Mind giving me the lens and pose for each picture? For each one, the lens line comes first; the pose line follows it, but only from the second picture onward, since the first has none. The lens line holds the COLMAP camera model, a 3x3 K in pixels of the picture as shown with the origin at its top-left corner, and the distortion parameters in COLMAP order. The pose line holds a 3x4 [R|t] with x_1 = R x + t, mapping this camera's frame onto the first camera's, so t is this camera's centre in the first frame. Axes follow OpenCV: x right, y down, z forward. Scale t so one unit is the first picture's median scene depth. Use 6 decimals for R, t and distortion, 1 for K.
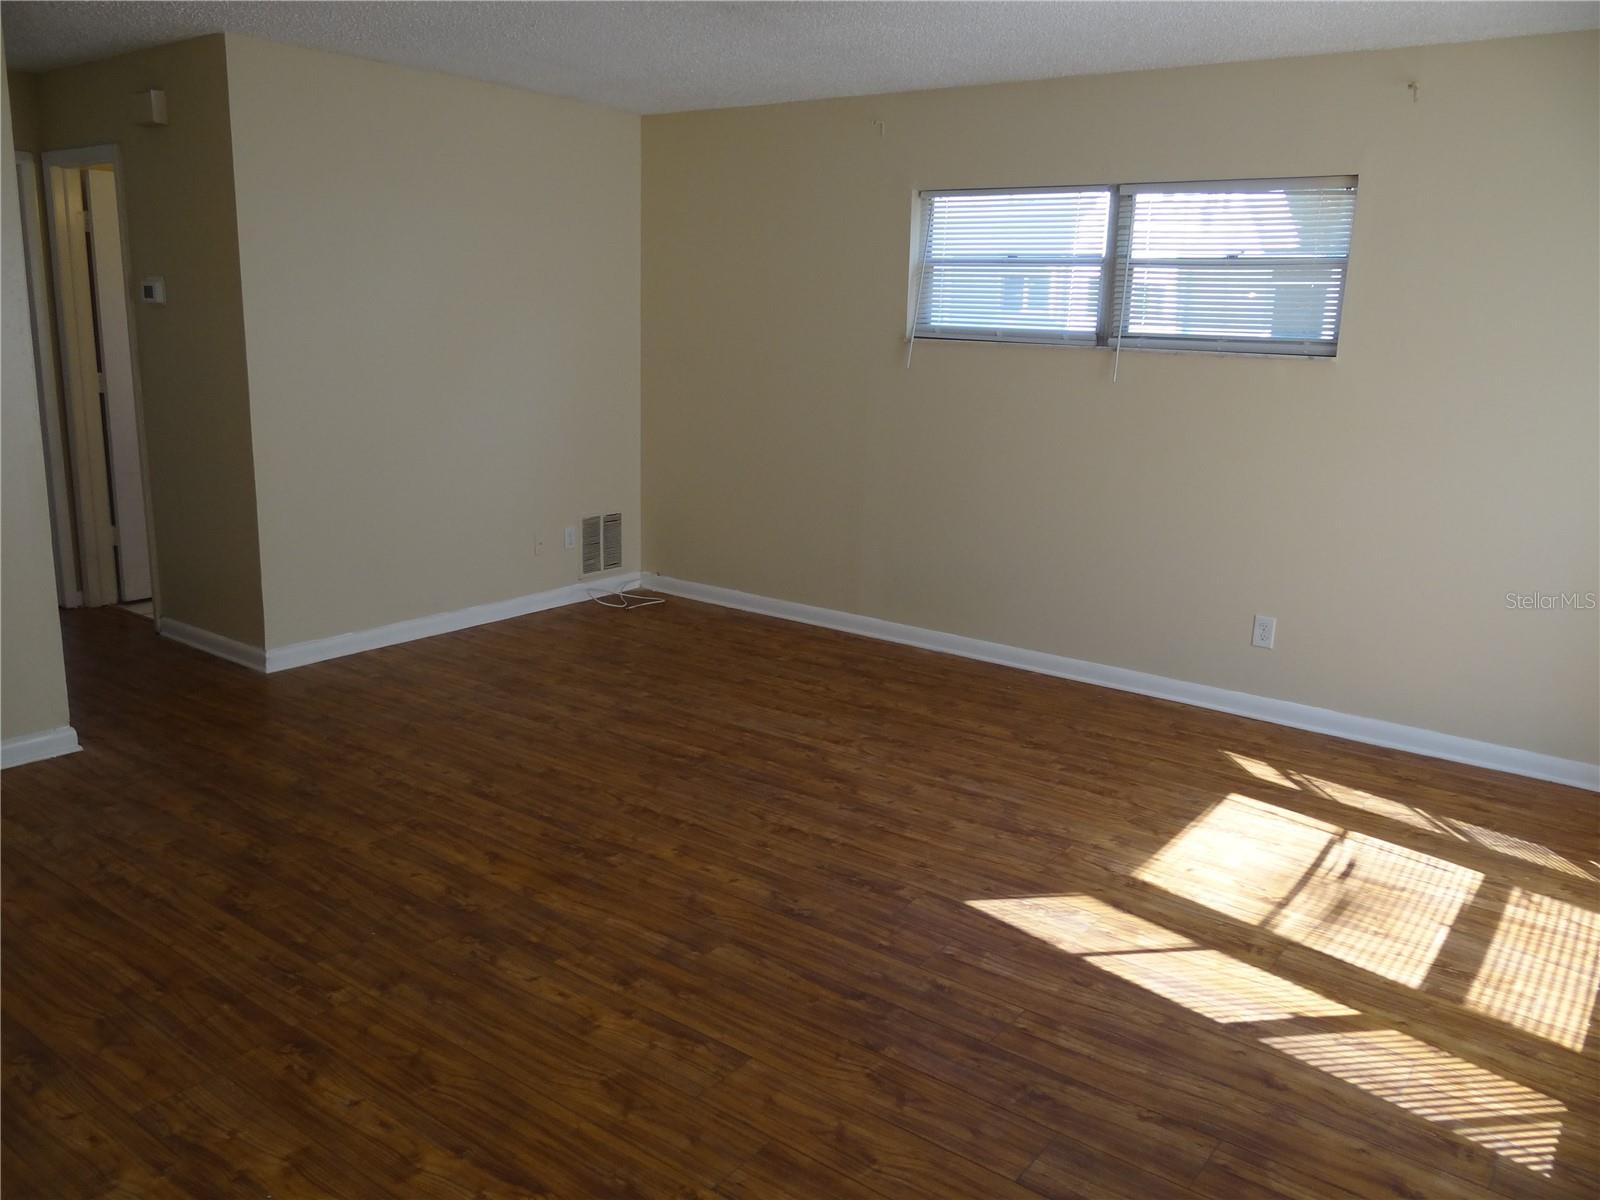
lens RADIAL K [[1256.1, 0, 800.0], [0, 1256.1, 600.0], [0, 0, 1]] dist [-0.010557, 0.001527]
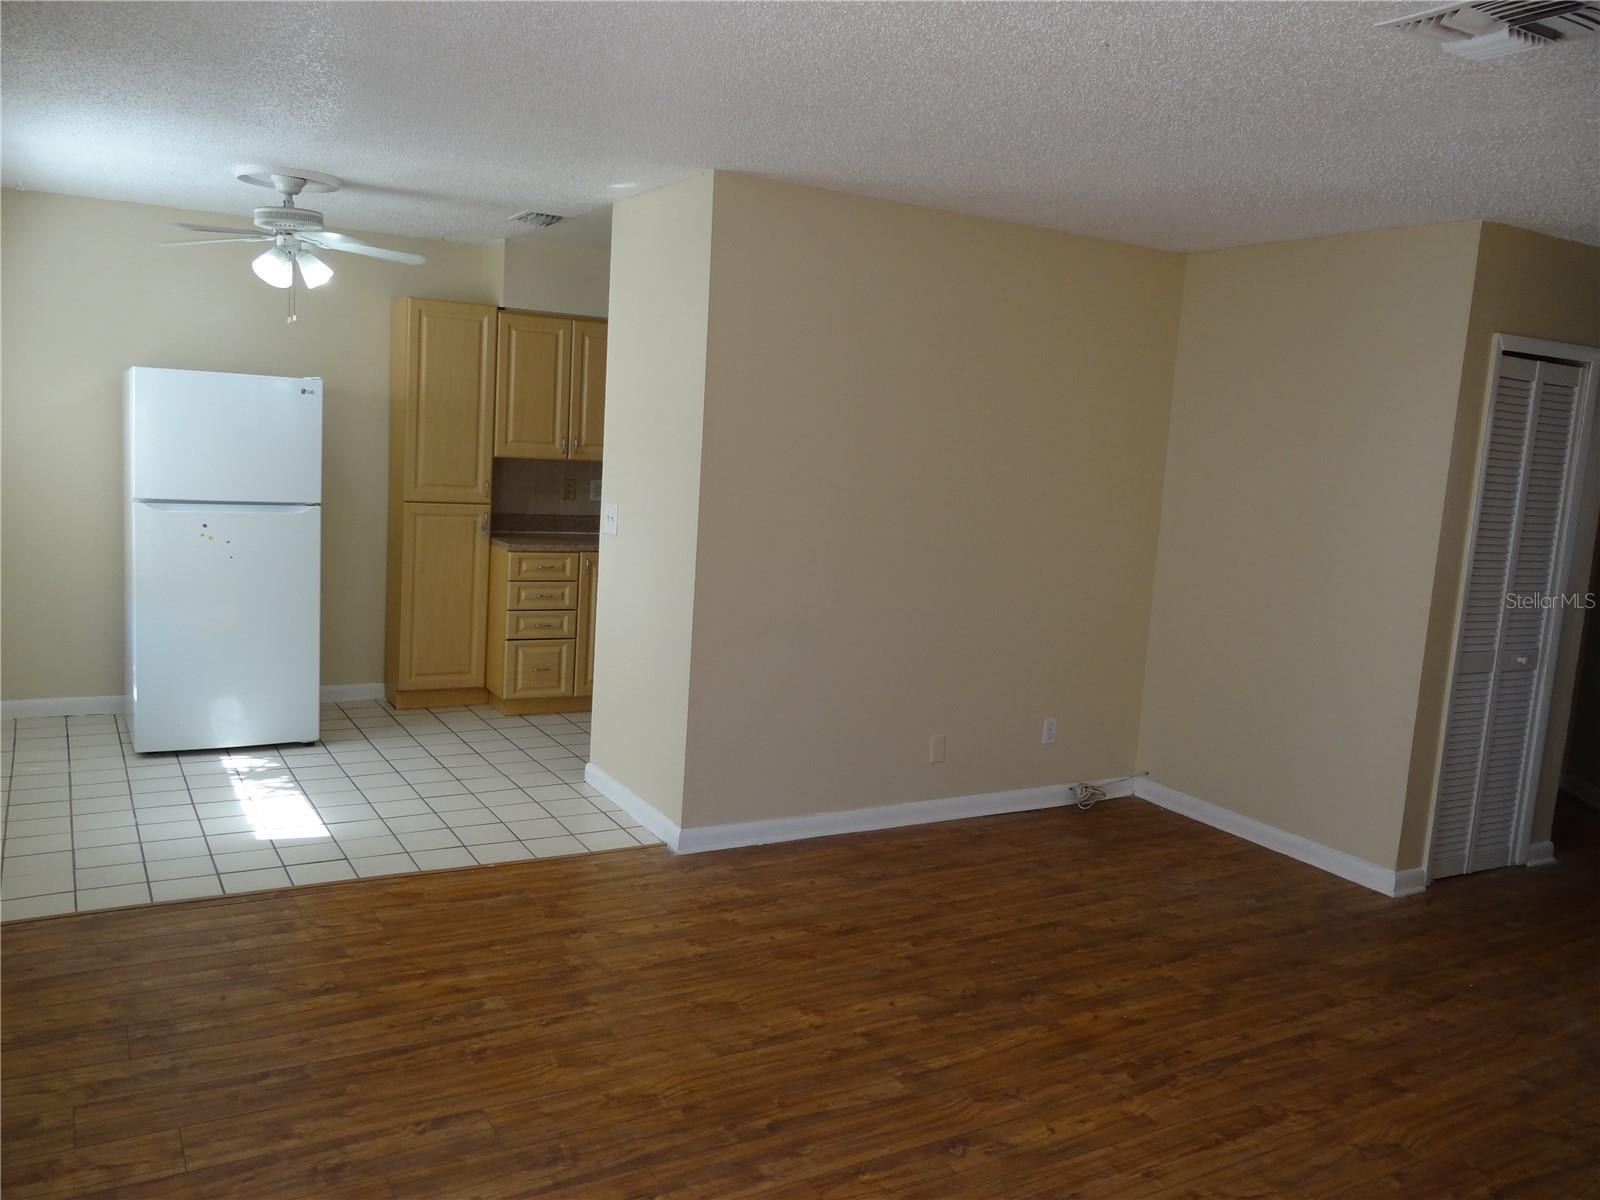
lens RADIAL K [[1245.2, 0, 800.0], [0, 1245.2, 600.0], [0, 0, 1]] dist [-0.000169, 0.012748]
pose [[-0.376421, 0.071976, -0.923649, 0.812737], [-0.282456, 0.940596, 0.188408, -0.243348], [0.882341, 0.331811, -0.333730, 1.054407]]
